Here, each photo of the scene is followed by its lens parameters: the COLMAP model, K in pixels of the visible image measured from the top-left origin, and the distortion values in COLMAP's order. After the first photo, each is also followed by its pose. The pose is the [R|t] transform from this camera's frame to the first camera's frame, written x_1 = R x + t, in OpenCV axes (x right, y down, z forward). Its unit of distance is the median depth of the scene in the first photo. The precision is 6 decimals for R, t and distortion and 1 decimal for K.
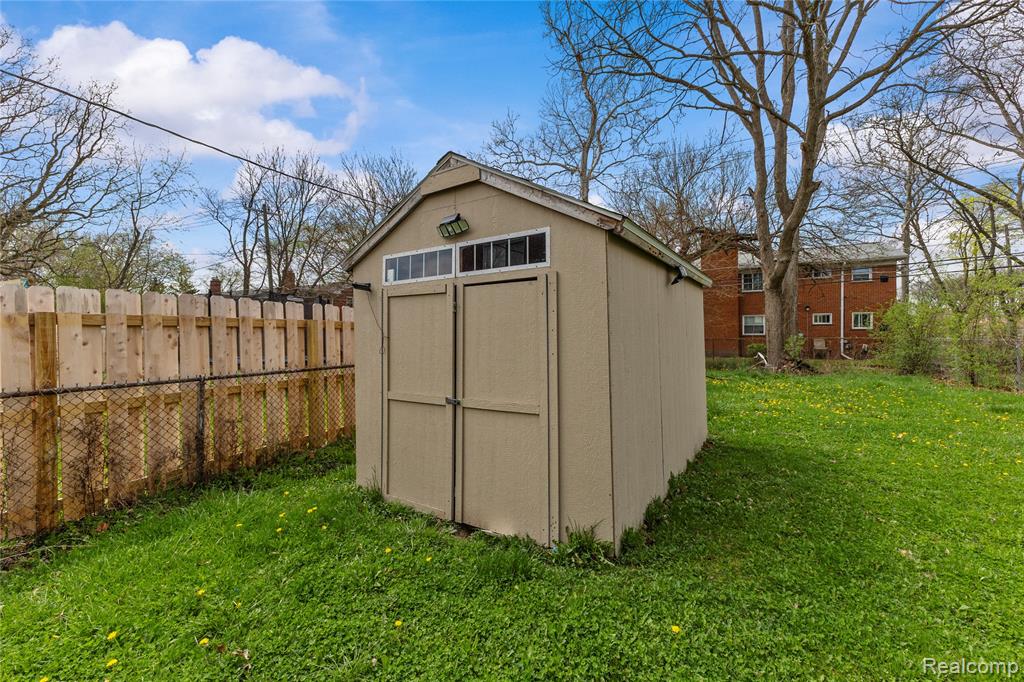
lens RADIAL K [[440.5, 0, 516.2], [0, 440.5, 336.8], [0, 0, 1]] dist [0.012884, -0.000845]
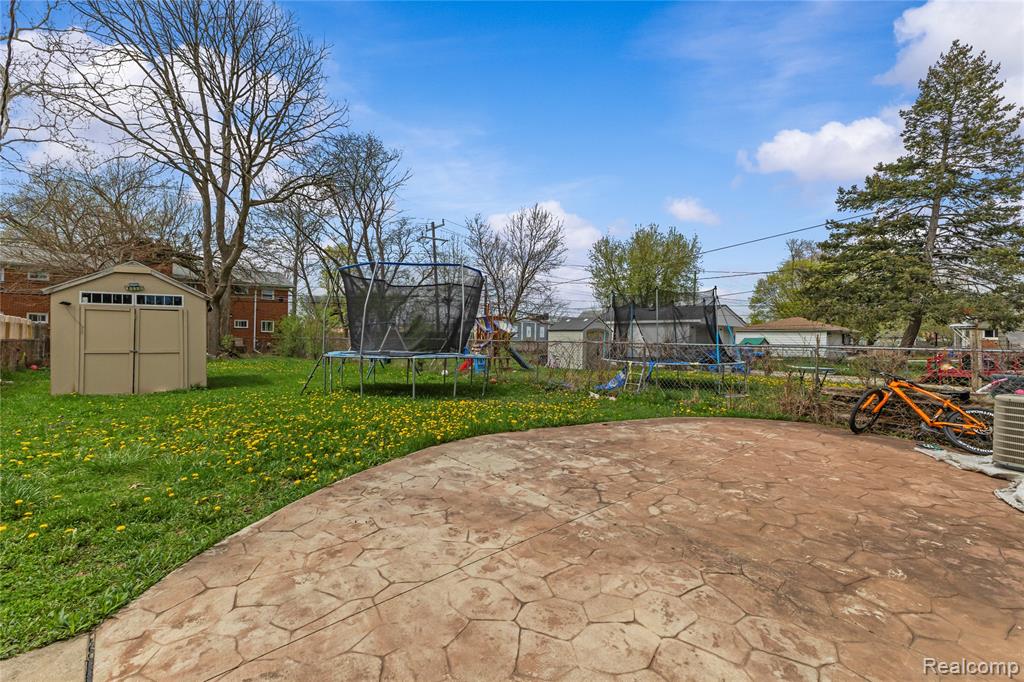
lens RADIAL K [[440.5, 0, 516.2], [0, 440.5, 336.8], [0, 0, 1]] dist [0.012884, -0.000845]
pose [[0.383622, 0.018429, 0.923306, -0.413387], [-0.012694, 0.999812, -0.014682, 0.015385], [-0.923403, -0.006088, 0.383784, -0.521604]]
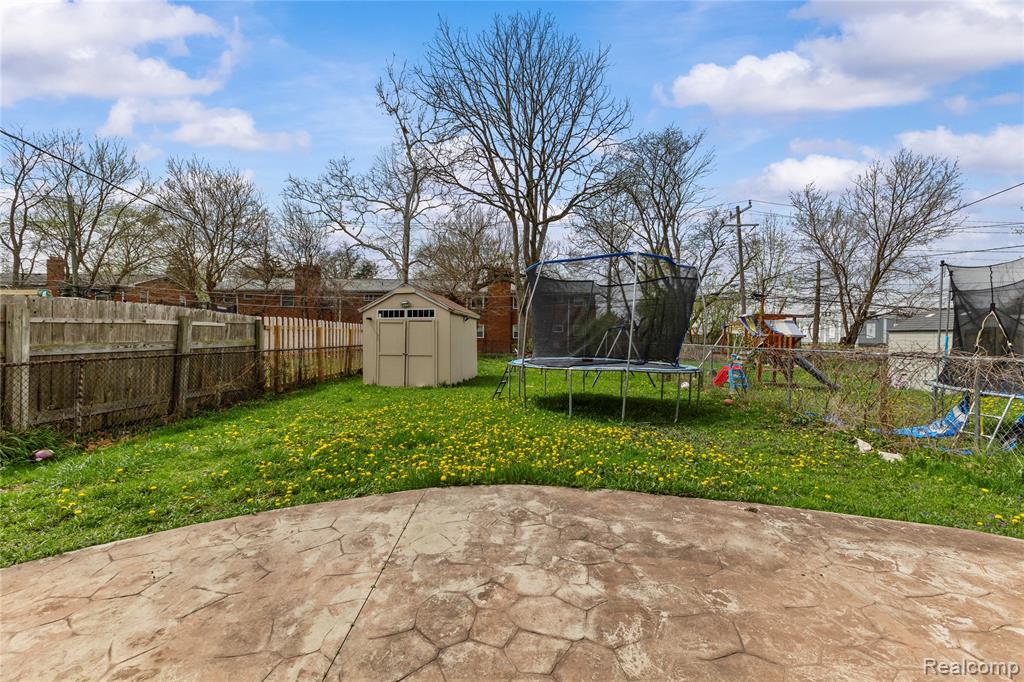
lens RADIAL K [[440.5, 0, 516.2], [0, 440.5, 336.8], [0, 0, 1]] dist [0.012884, -0.000845]
pose [[0.901403, 0.018534, 0.432584, -0.202105], [-0.016970, 0.999828, -0.007475, 0.004738], [-0.432648, -0.000603, 0.901562, -0.595363]]
